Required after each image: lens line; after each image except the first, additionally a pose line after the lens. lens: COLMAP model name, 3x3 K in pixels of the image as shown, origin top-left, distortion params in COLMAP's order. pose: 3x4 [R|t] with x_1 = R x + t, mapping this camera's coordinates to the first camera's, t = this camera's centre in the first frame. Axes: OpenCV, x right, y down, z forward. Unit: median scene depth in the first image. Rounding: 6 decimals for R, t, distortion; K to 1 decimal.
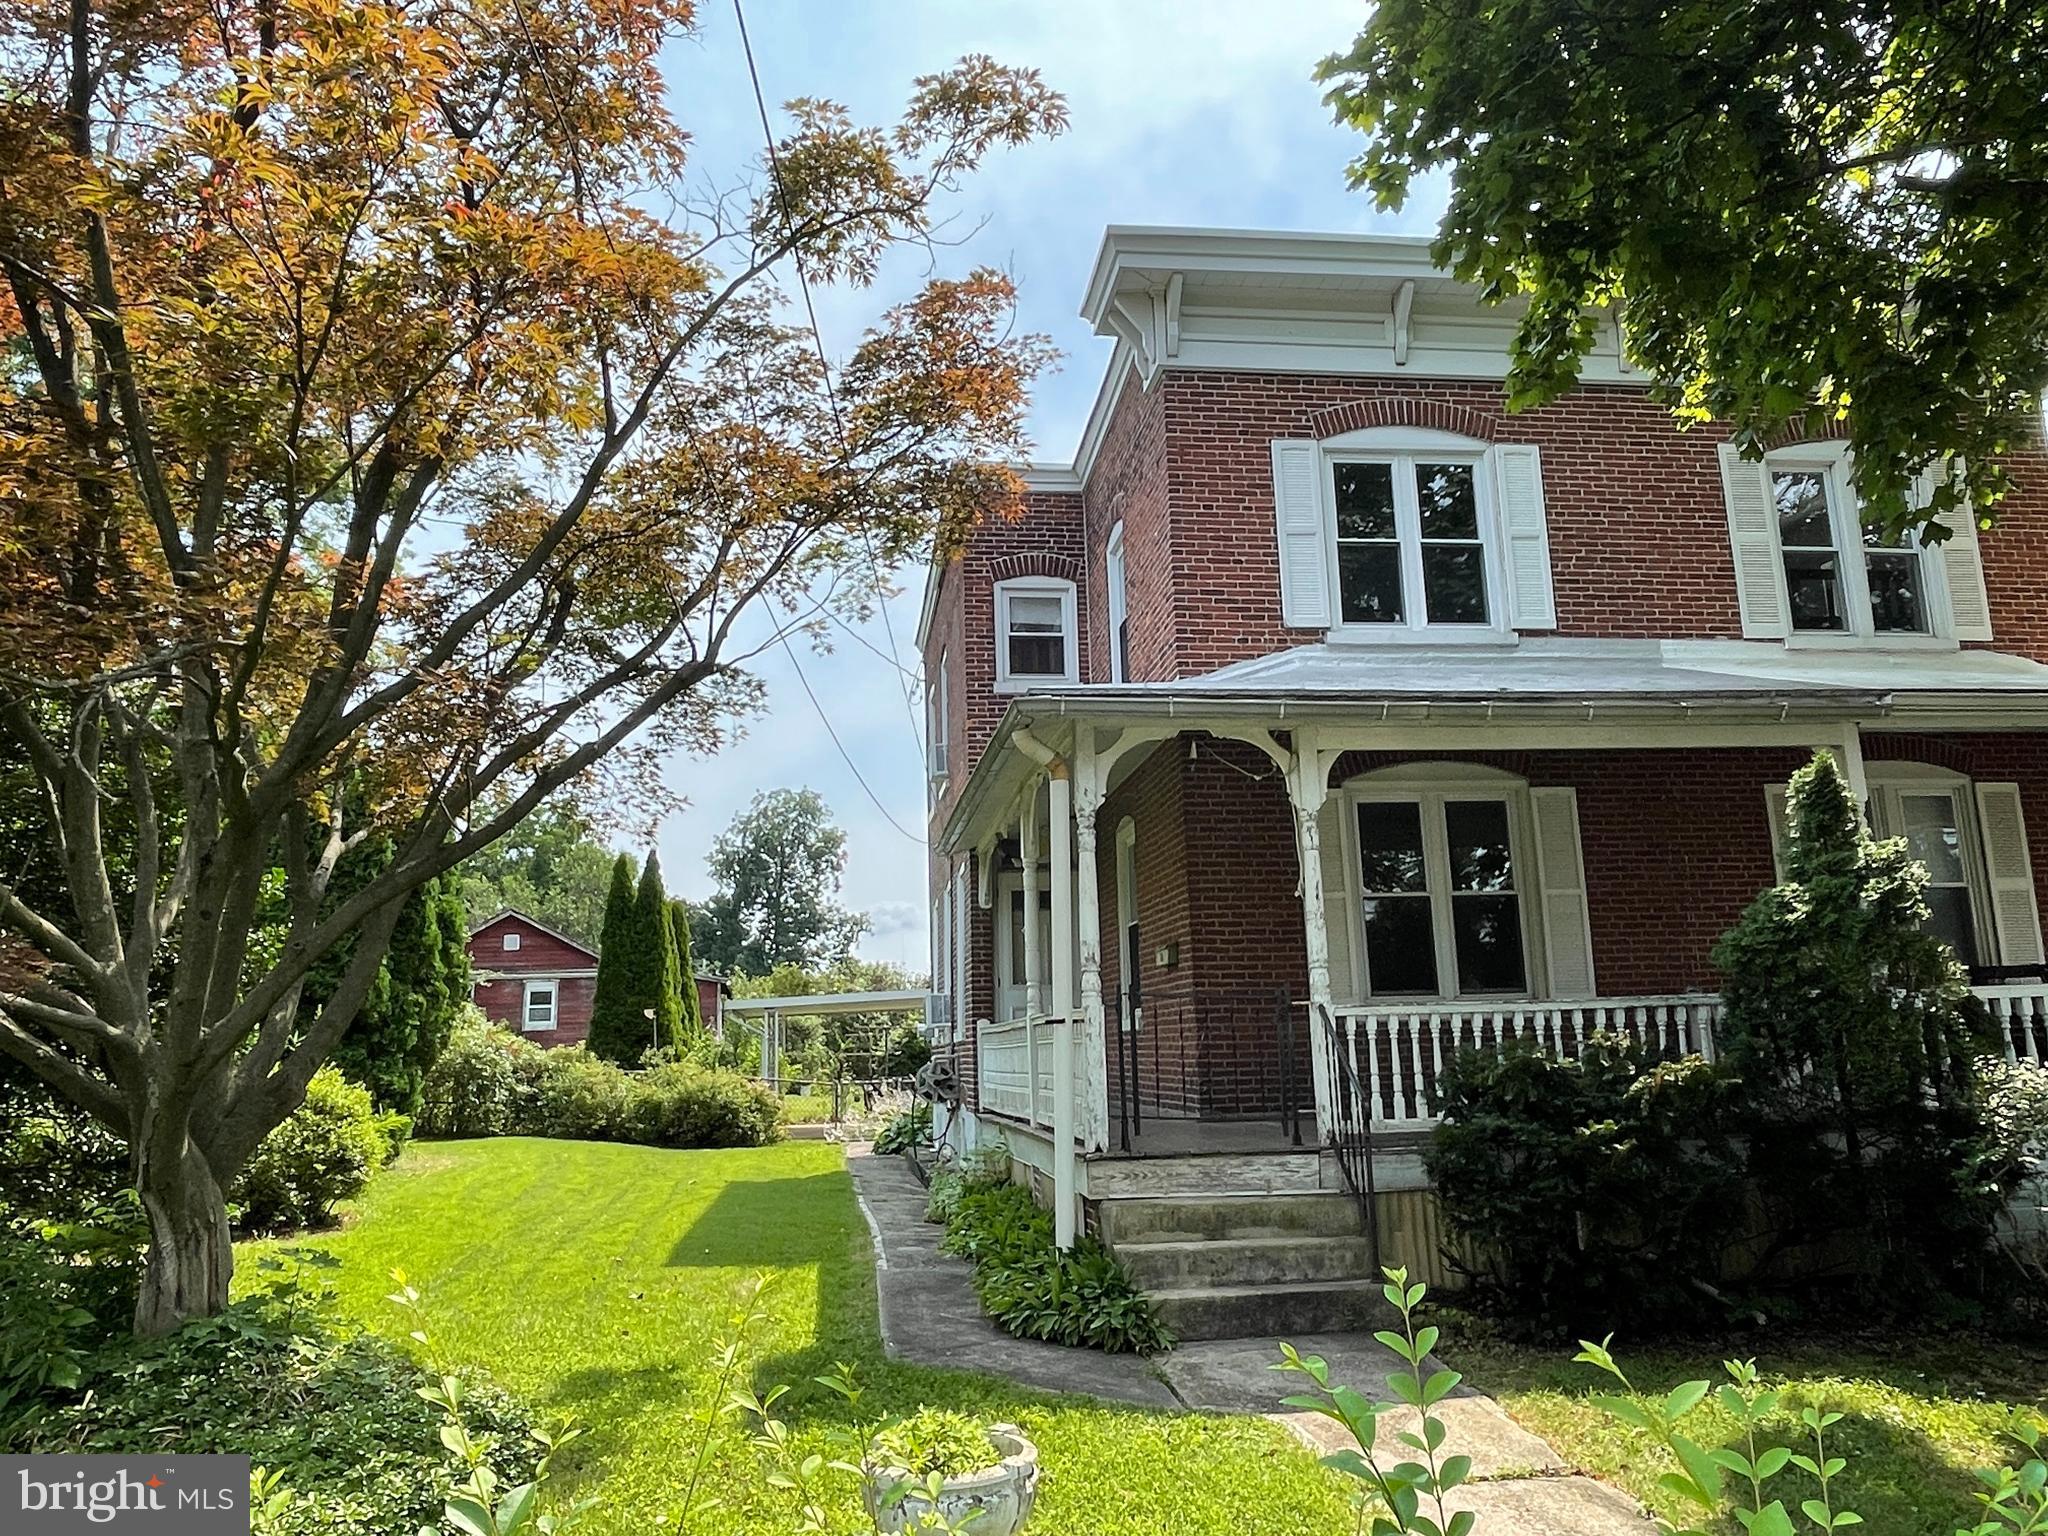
lens RADIAL K [[1484.1, 0, 1024.0], [0, 1484.1, 768.0], [0, 0, 1]] dist [0.005611, 0.002888]
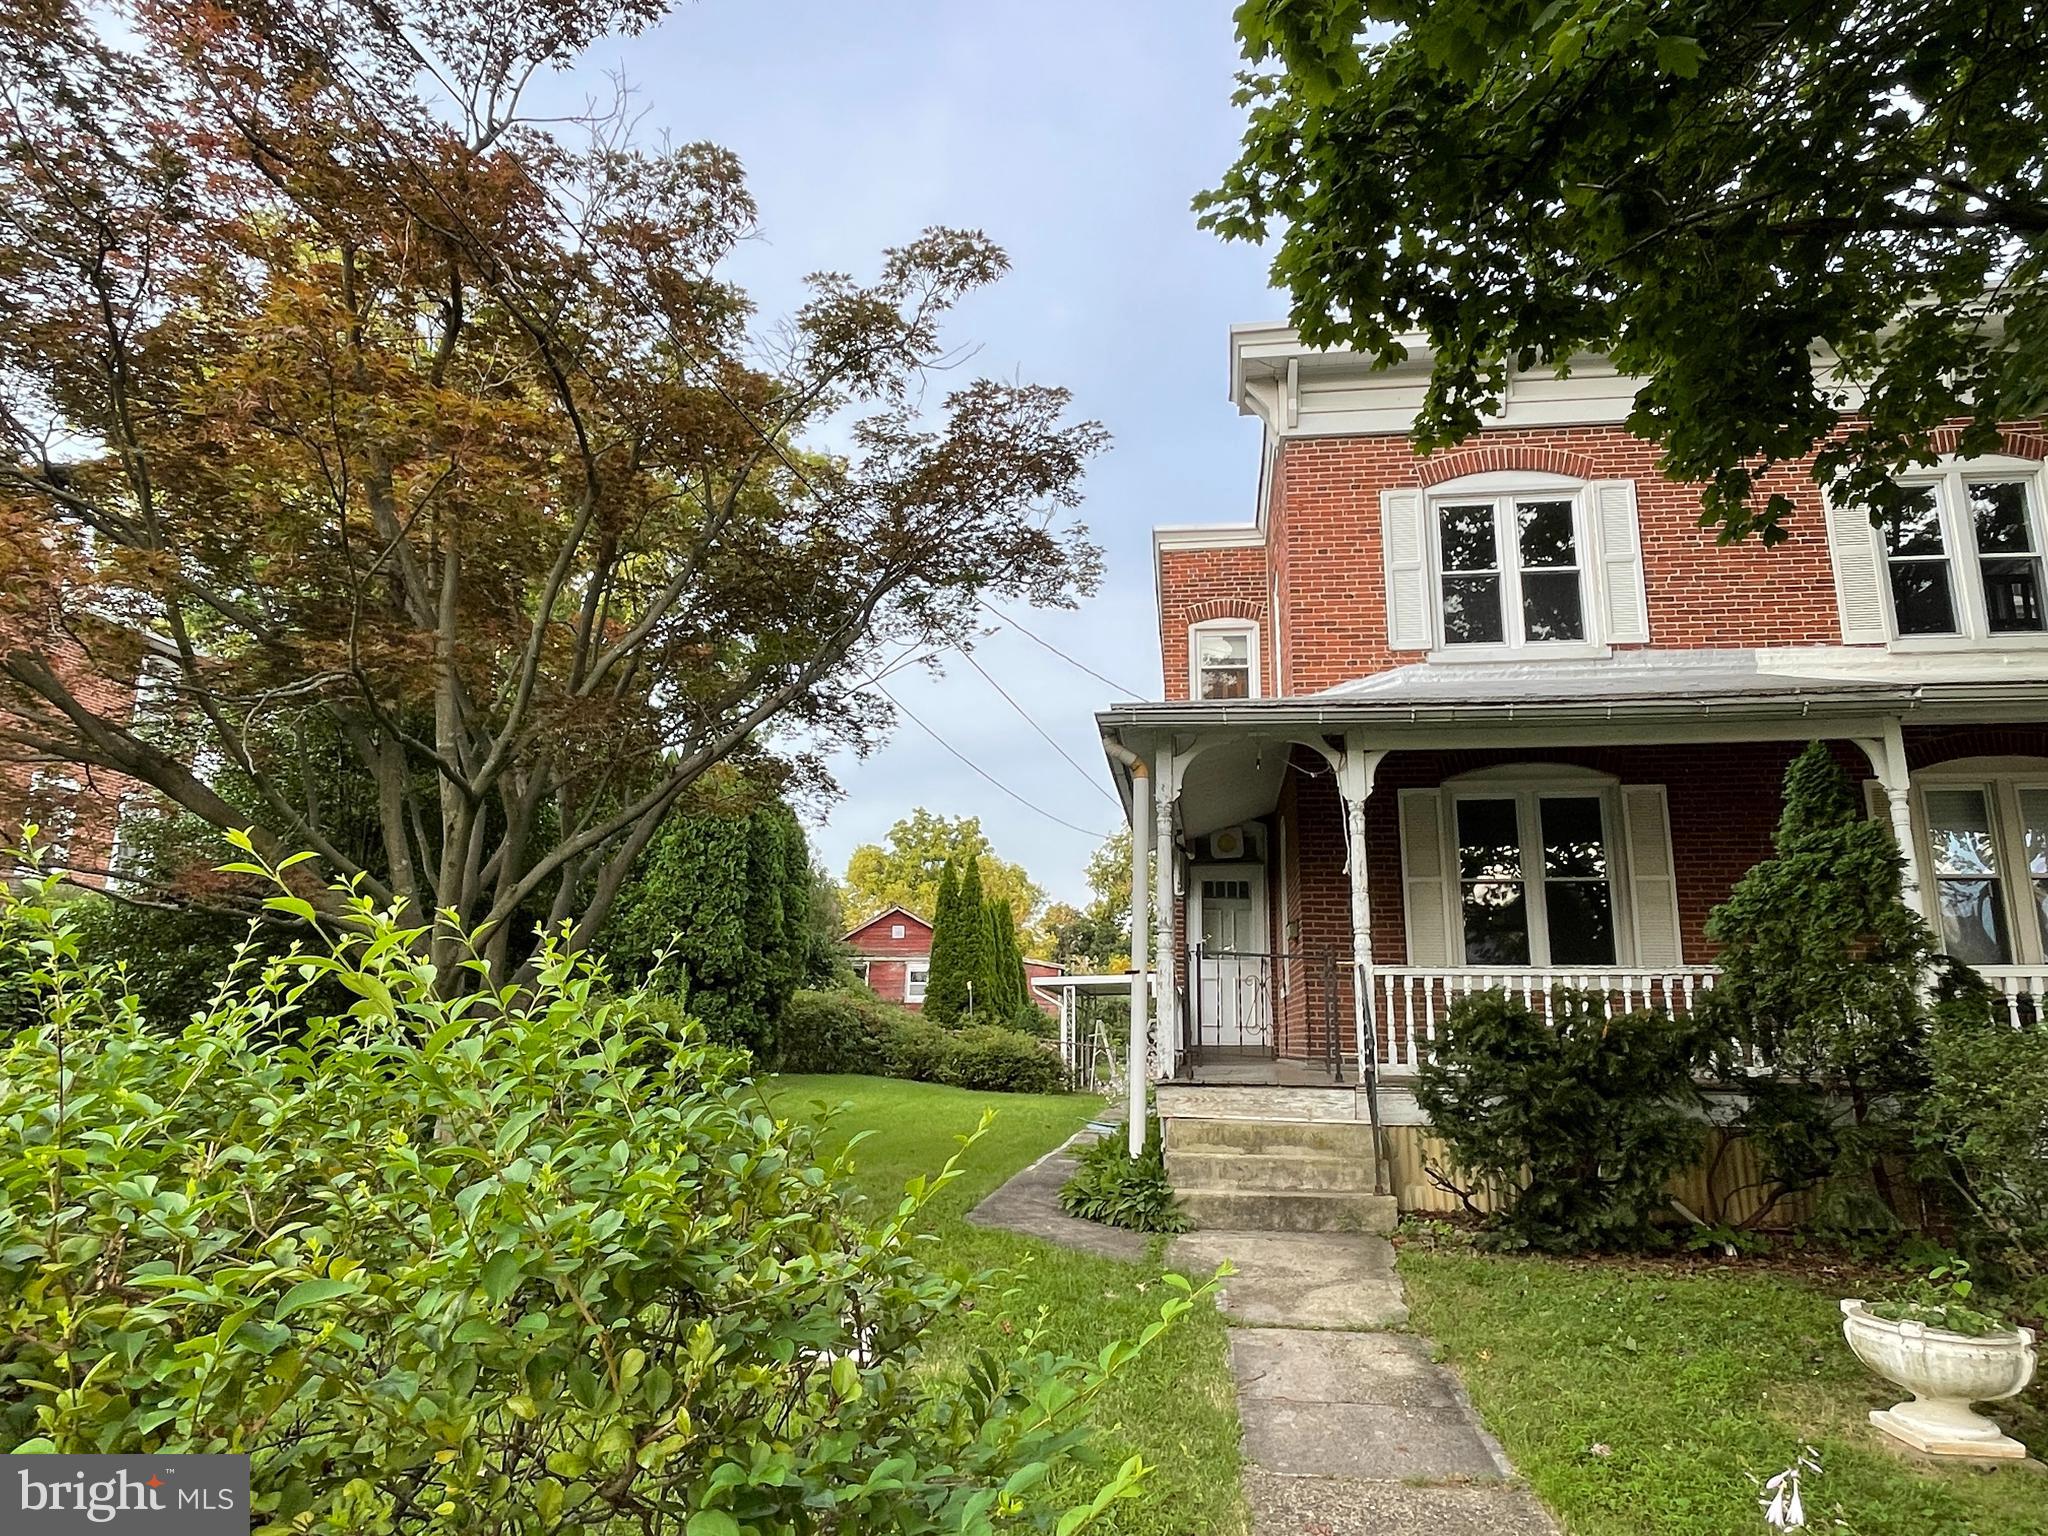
lens RADIAL K [[1270.6, 0, 1024.0], [0, 1270.6, 768.0], [0, 0, 1]] dist [-0.000389, -0.000388]
pose [[0.964912, -0.015204, -0.262134, 0.155212], [0.009564, 0.999695, -0.022778, 0.017356], [0.262401, 0.019472, 0.964762, -0.036522]]
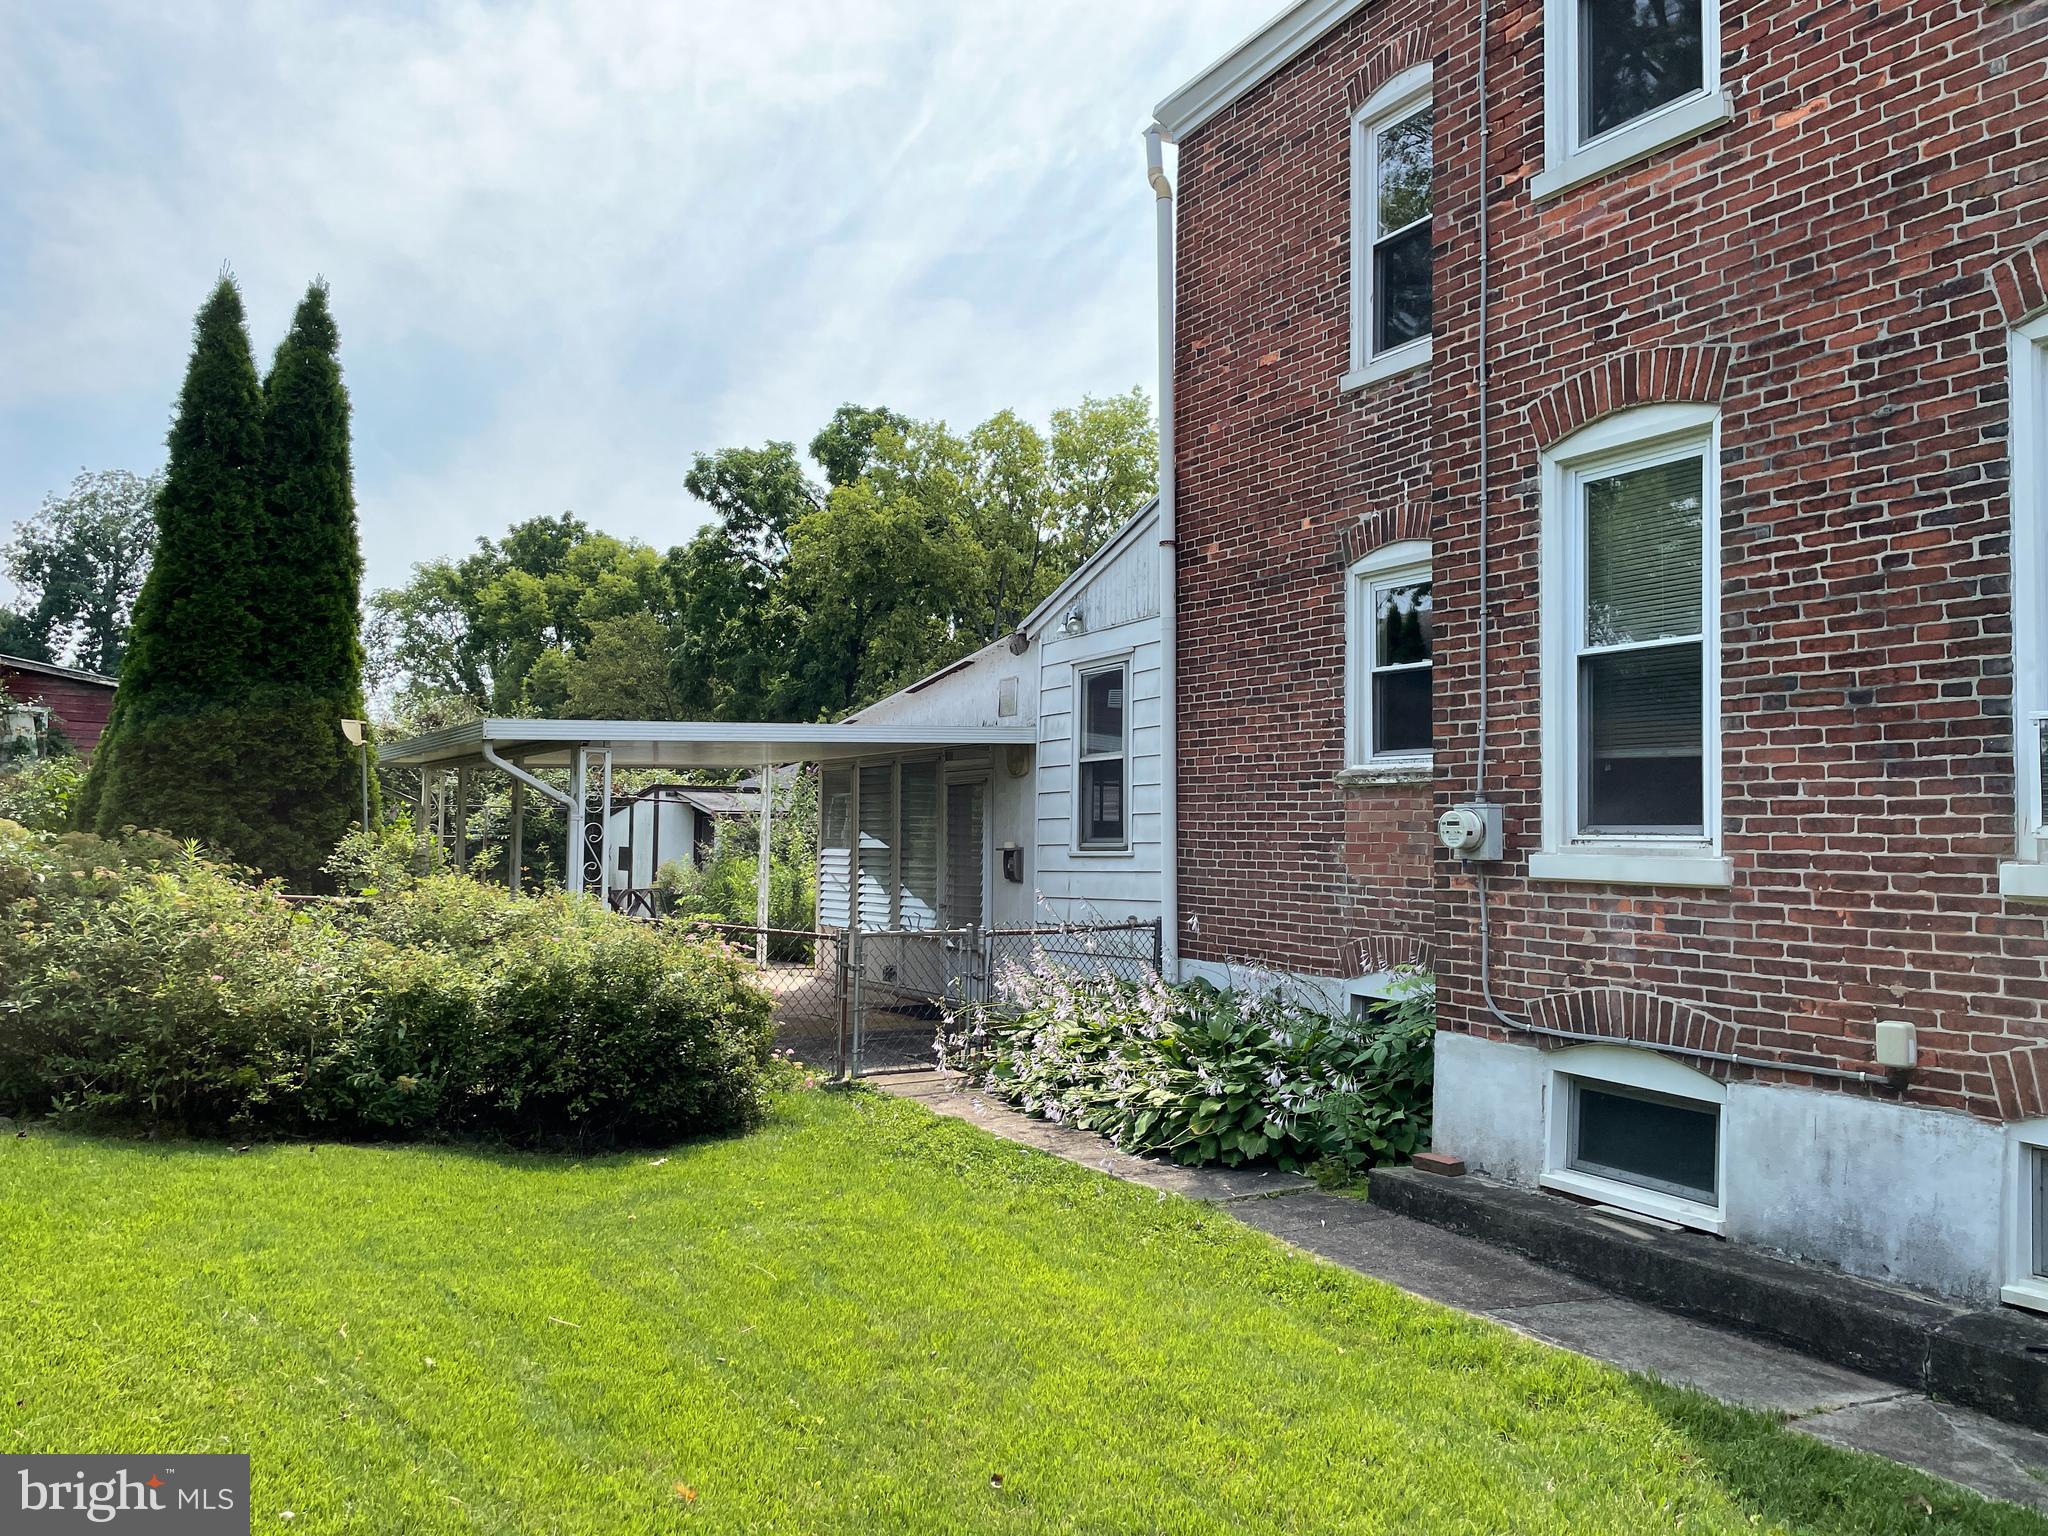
lens RADIAL K [[1563.5, 0, 1024.0], [0, 1563.5, 768.0], [0, 0, 1]] dist [0.047210, -0.005006]
pose [[0.928369, 0.049357, 0.368367, -0.534593], [-0.103515, 0.986262, 0.128731, 0.242724], [-0.356953, -0.157642, 0.920725, 1.336534]]
